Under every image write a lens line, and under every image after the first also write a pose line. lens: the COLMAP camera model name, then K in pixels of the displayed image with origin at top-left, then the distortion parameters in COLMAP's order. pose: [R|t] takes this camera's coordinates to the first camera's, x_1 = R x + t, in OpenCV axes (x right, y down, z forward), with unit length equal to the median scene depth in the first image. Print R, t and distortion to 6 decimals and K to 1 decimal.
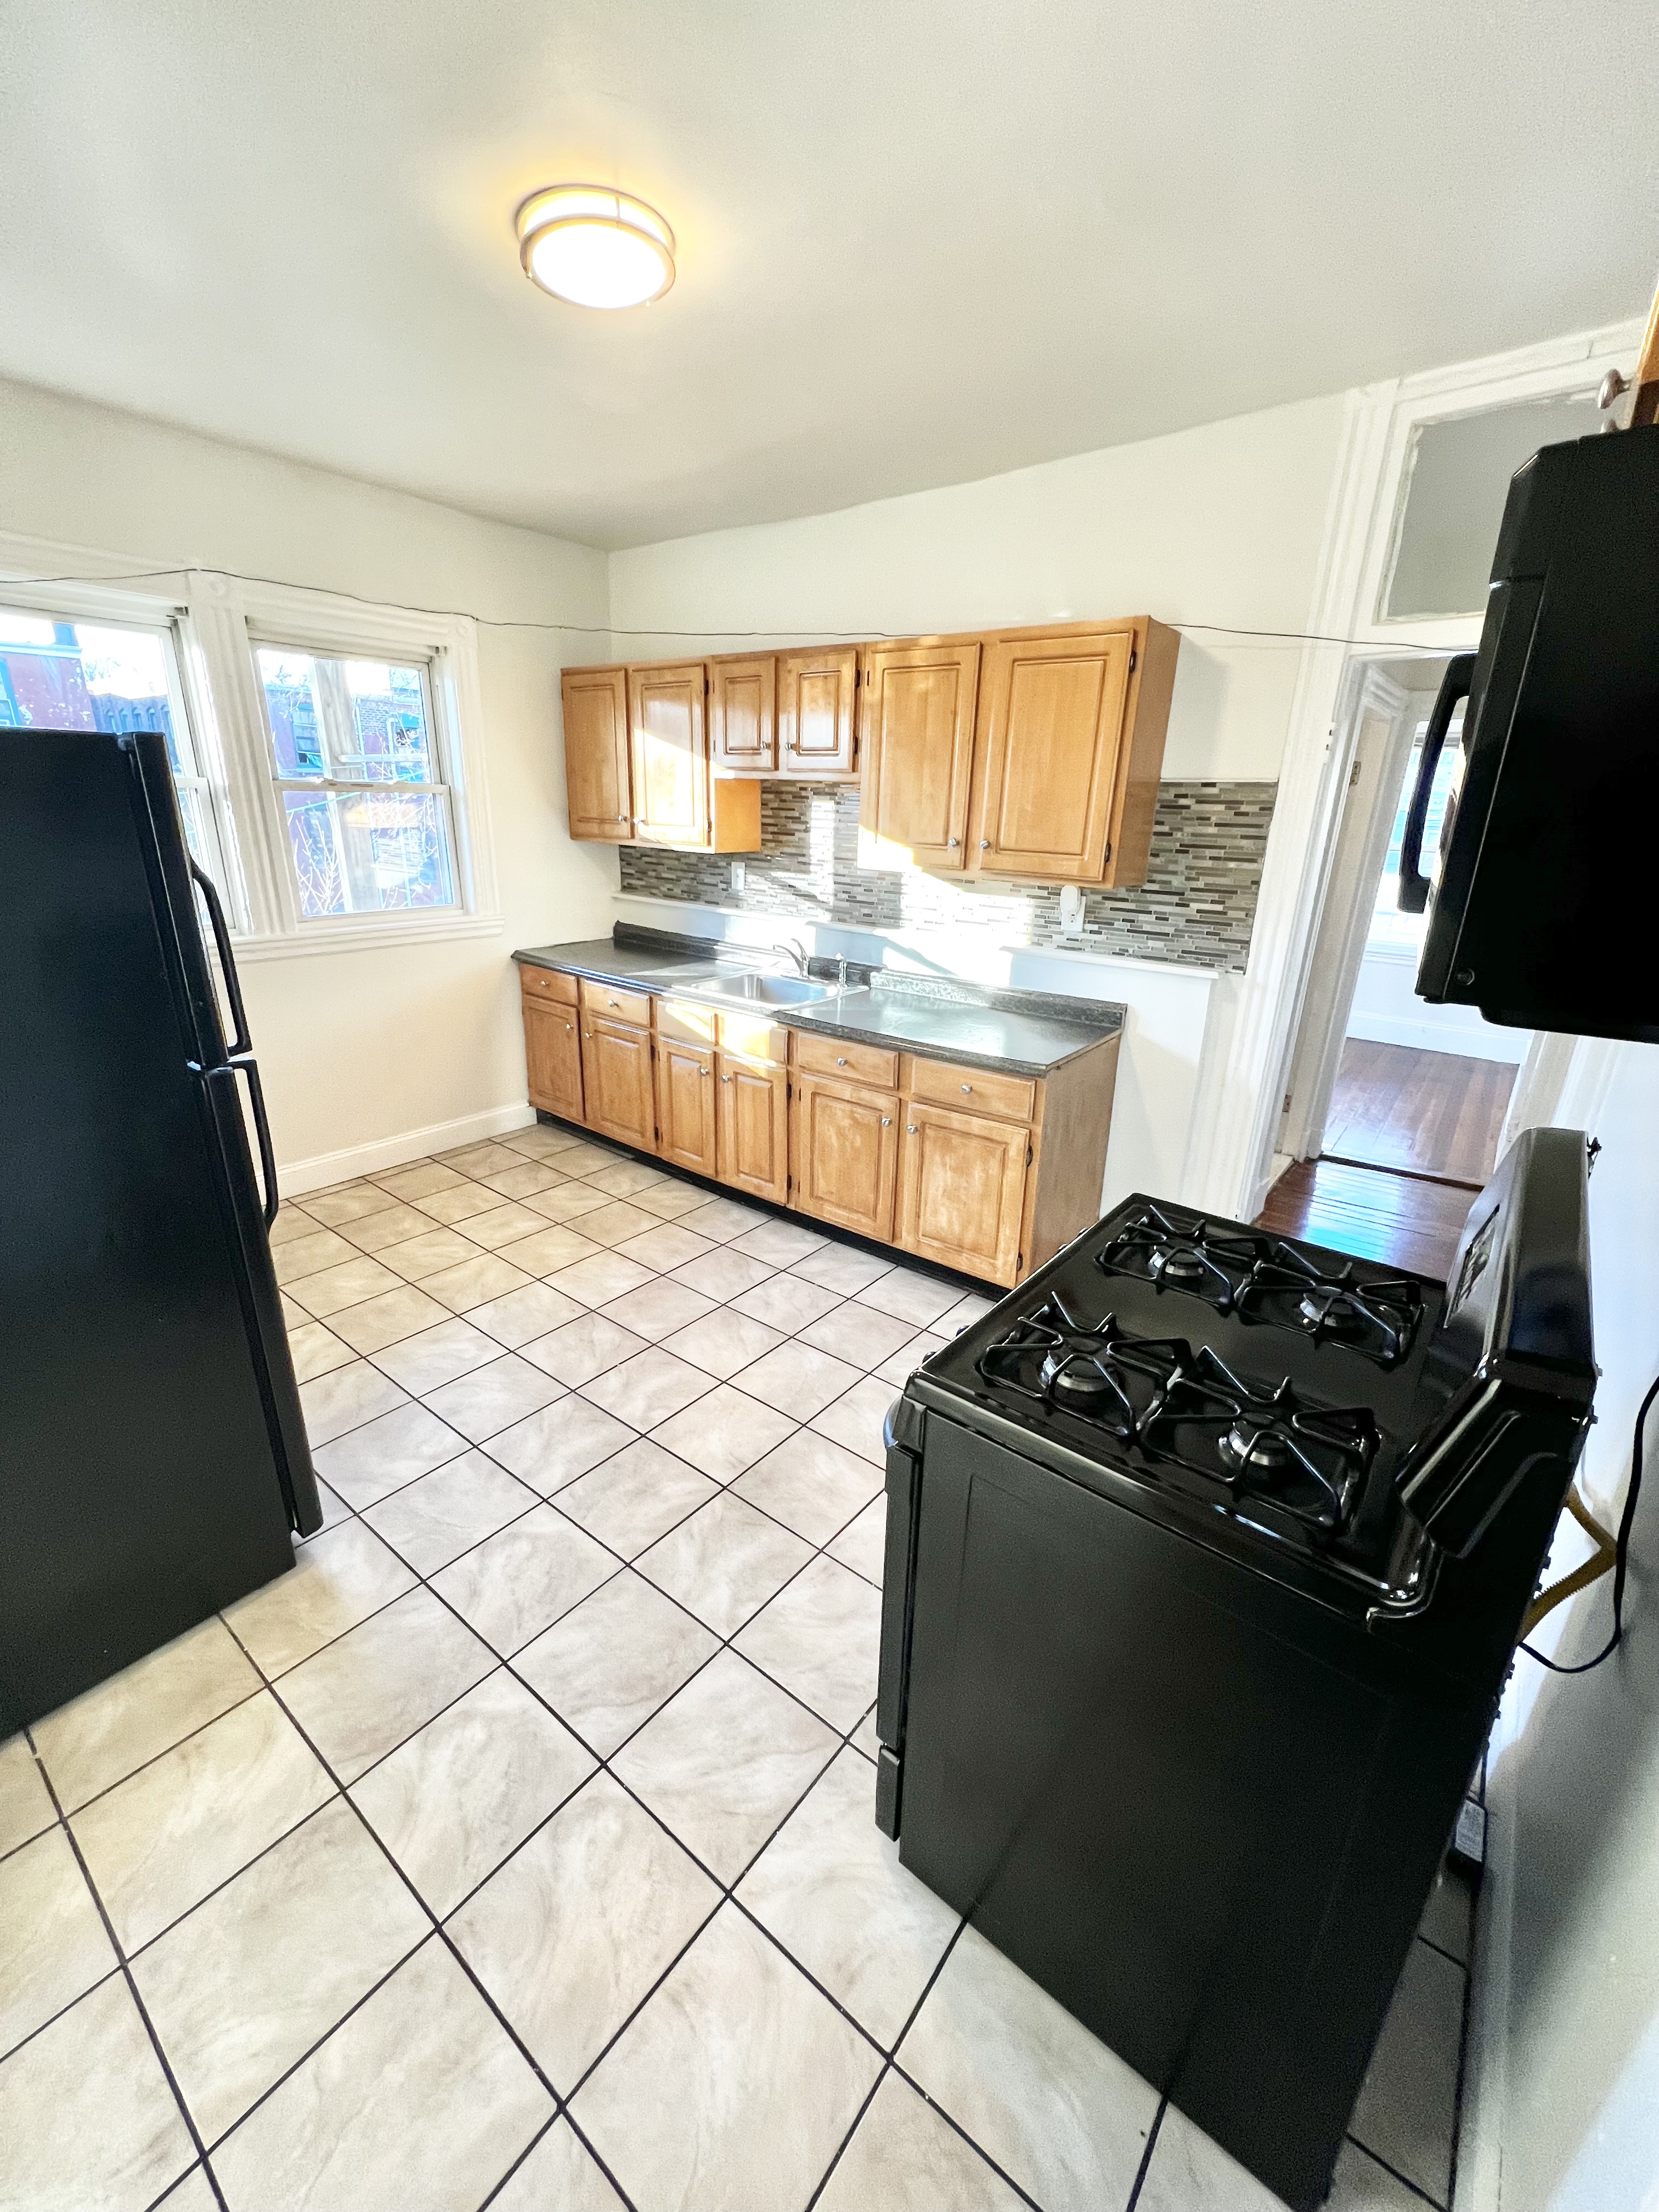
lens RADIAL K [[885.2, 0, 832.4], [0, 885.2, 1103.5], [0, 0, 1]] dist [-0.003421, 0.000886]
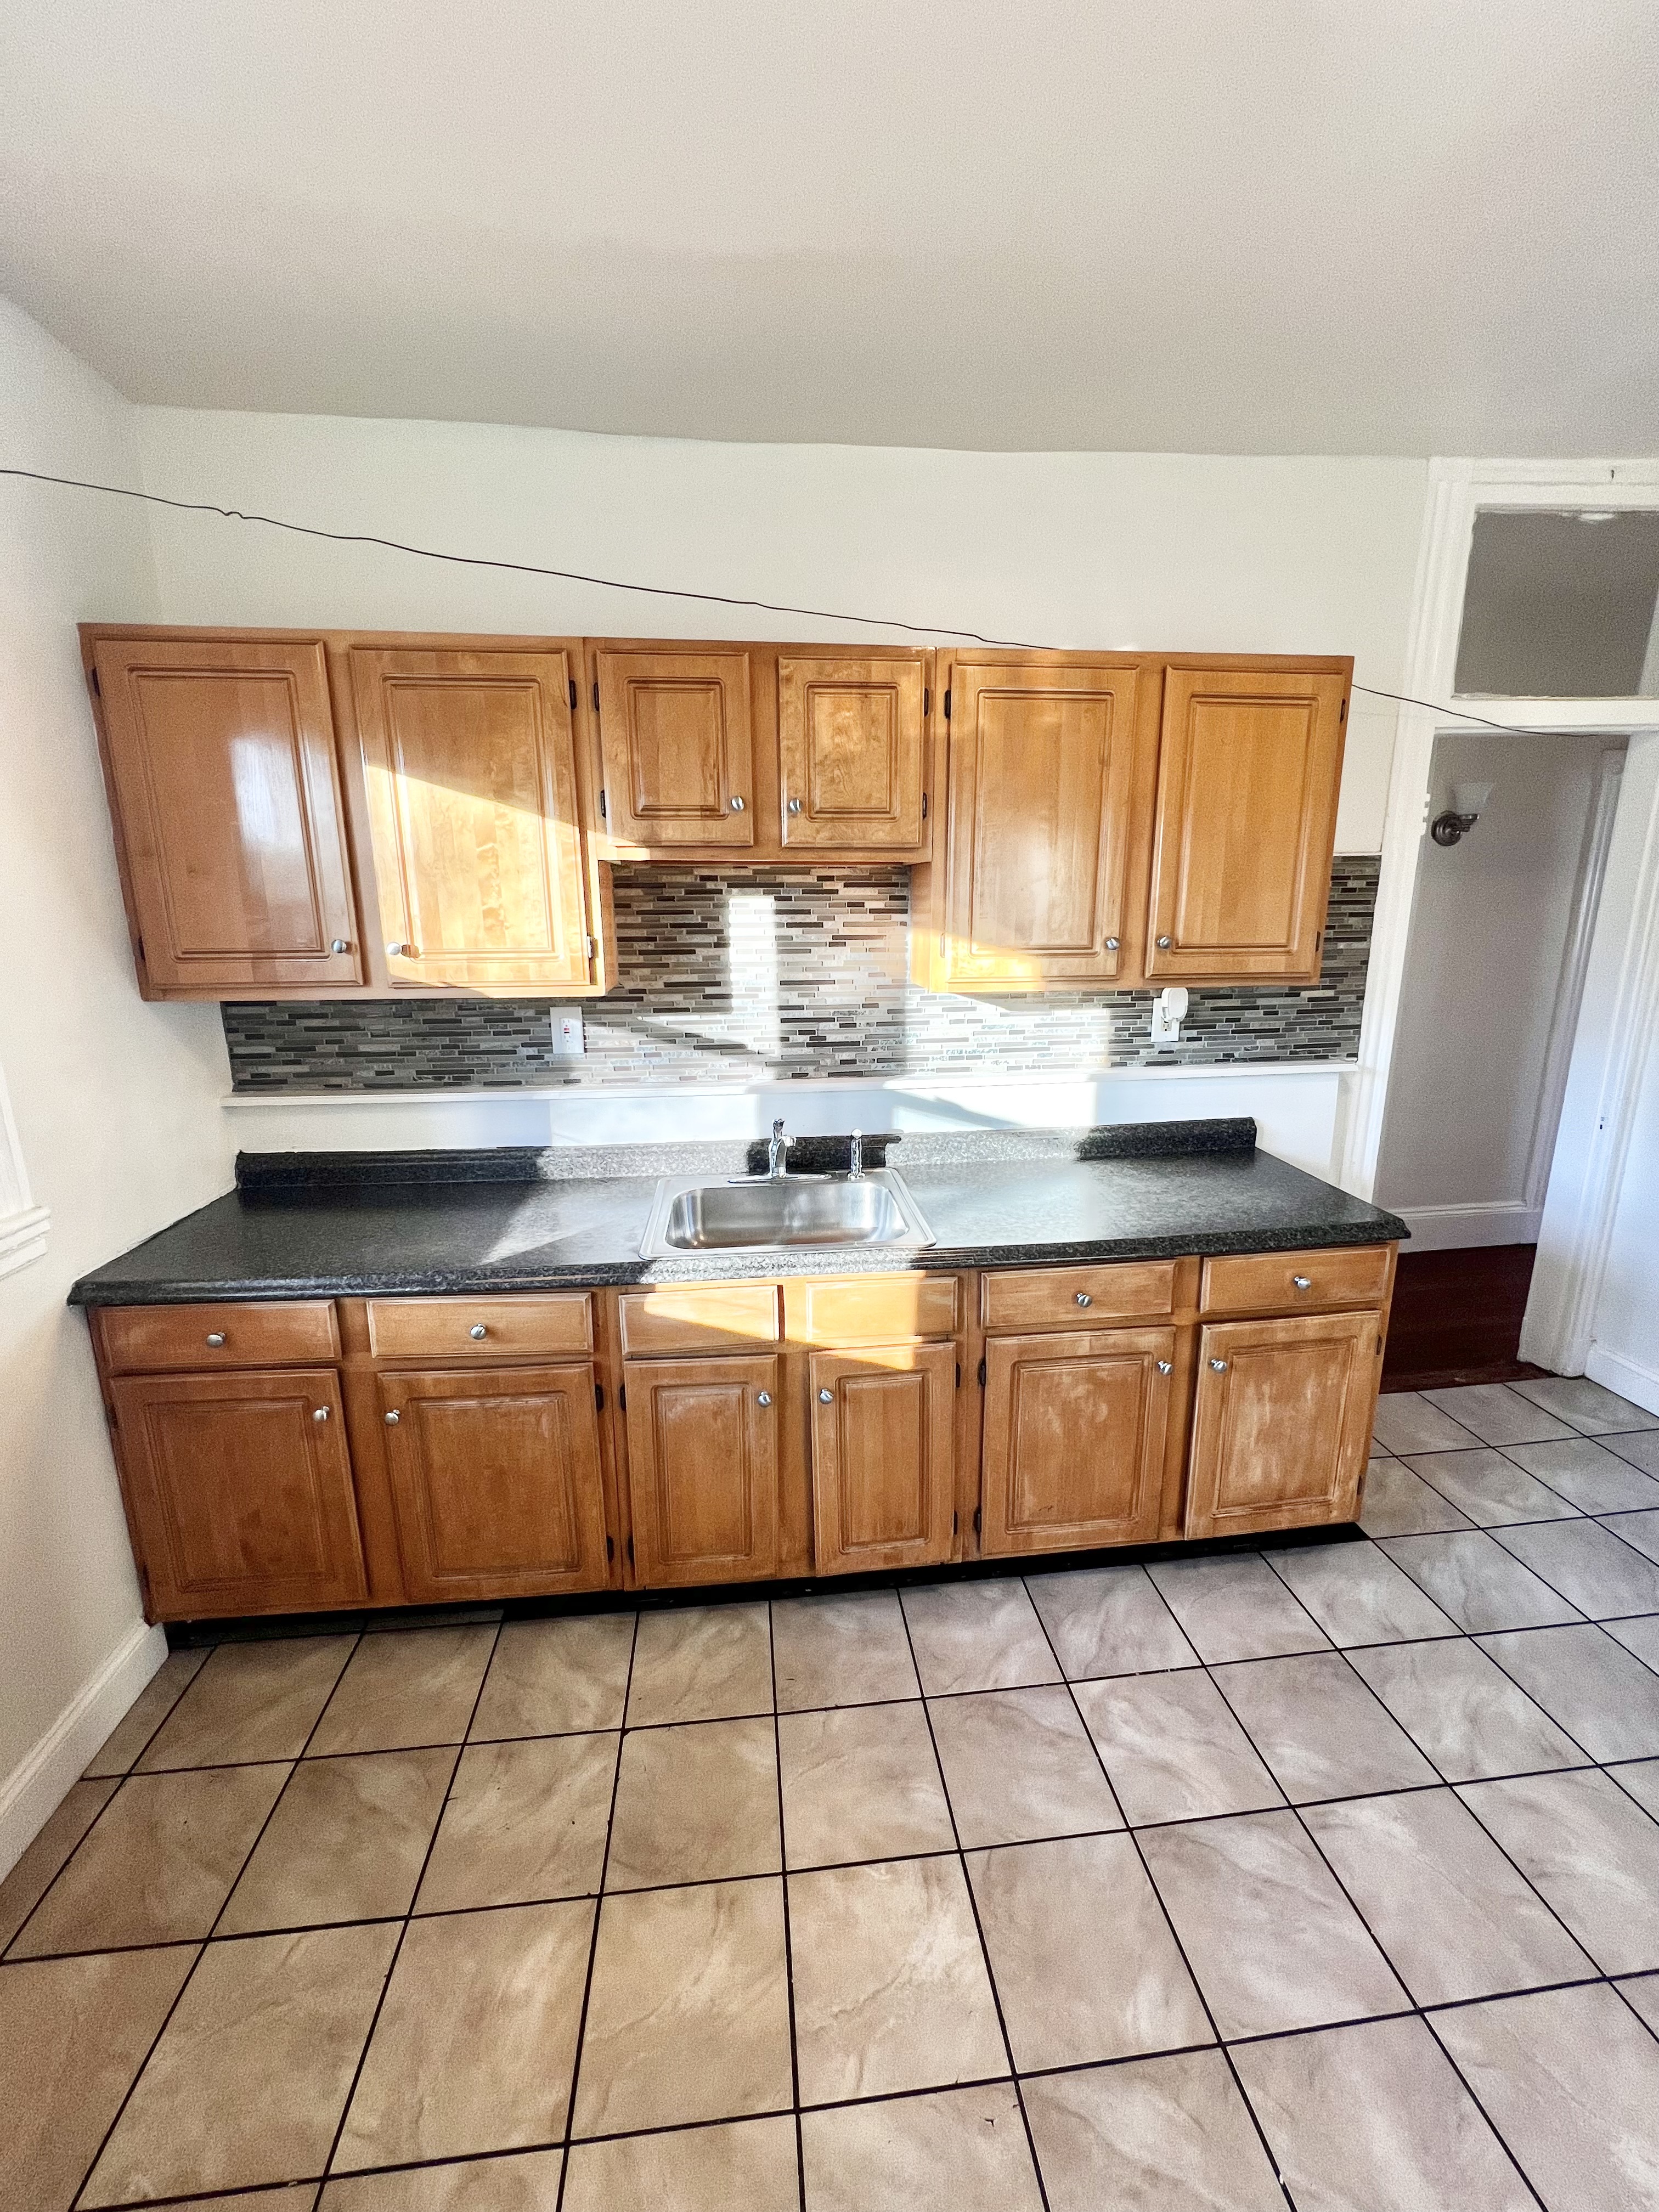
lens RADIAL K [[885.2, 0, 832.4], [0, 885.2, 1103.5], [0, 0, 1]] dist [-0.003421, 0.000886]
pose [[0.714215, -0.187662, 0.674299, -0.484466], [0.256259, 0.966605, -0.002415, -0.214144], [-0.651328, 0.174520, 0.738454, 0.612404]]
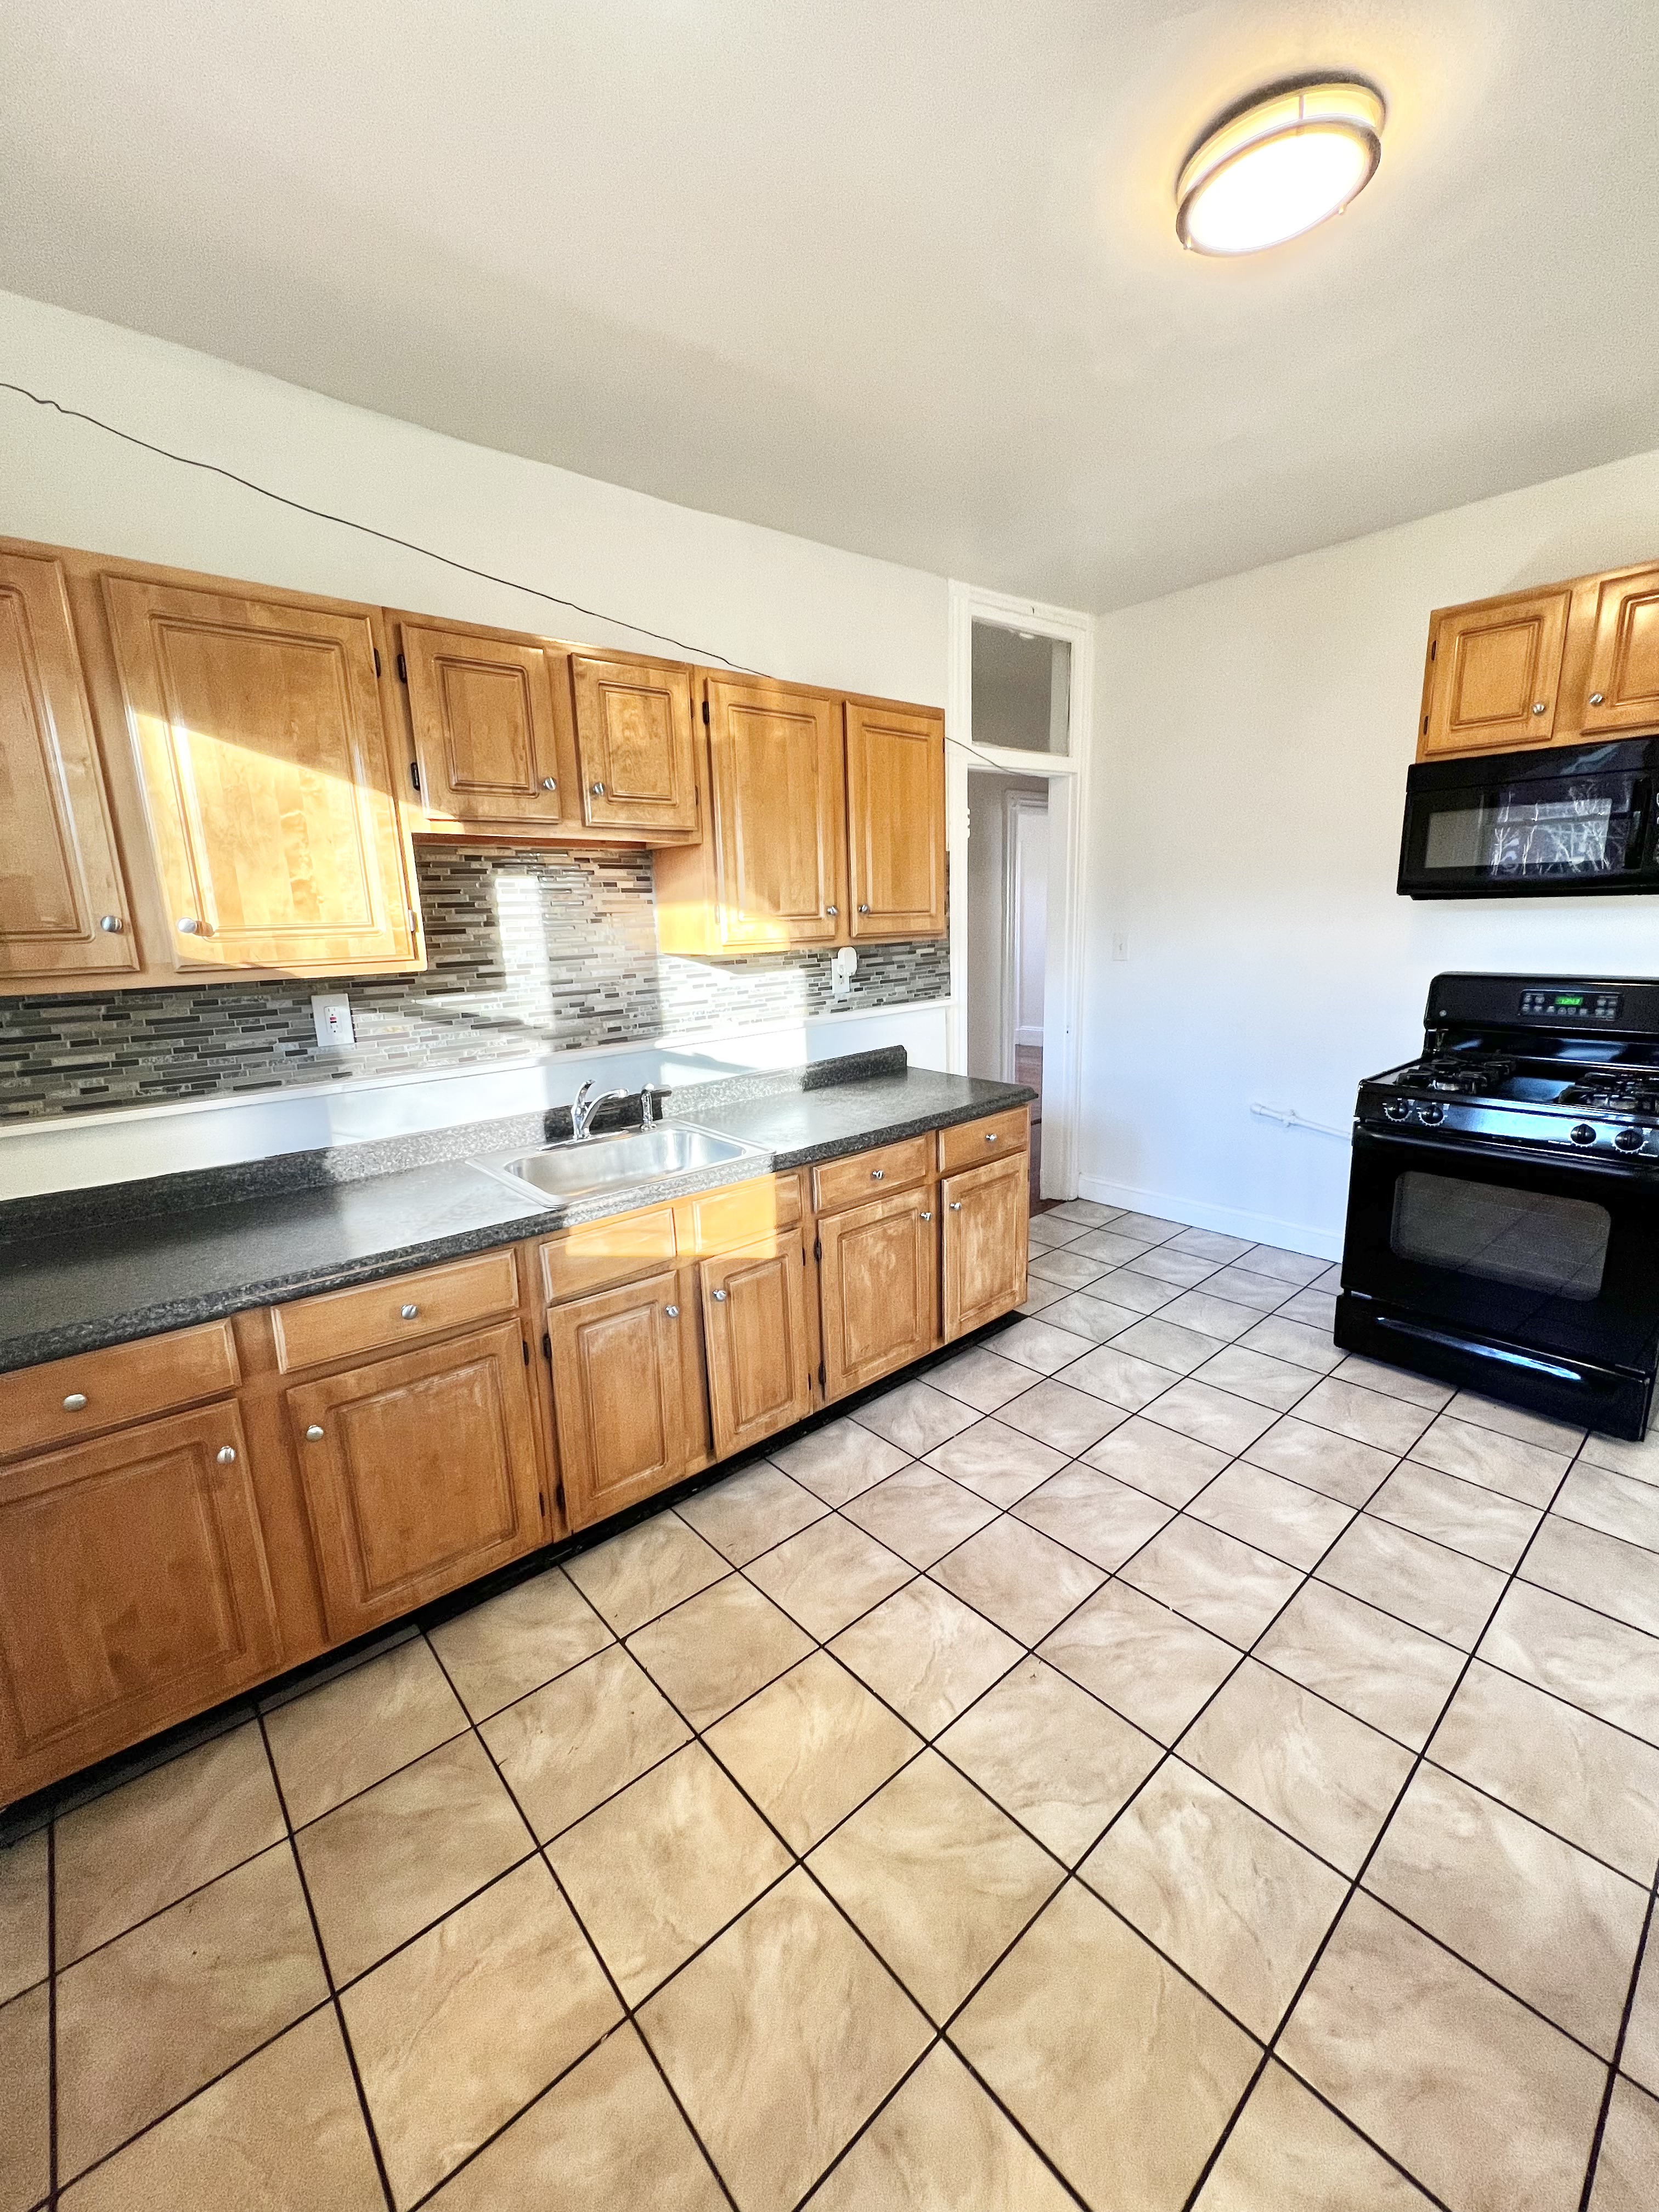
lens RADIAL K [[885.2, 0, 832.4], [0, 885.2, 1103.5], [0, 0, 1]] dist [-0.003421, 0.000886]
pose [[0.186212, -0.241000, 0.952494, -0.726372], [0.357565, 0.919594, 0.162772, -0.245102], [-0.915135, 0.310268, 0.257413, 0.779947]]
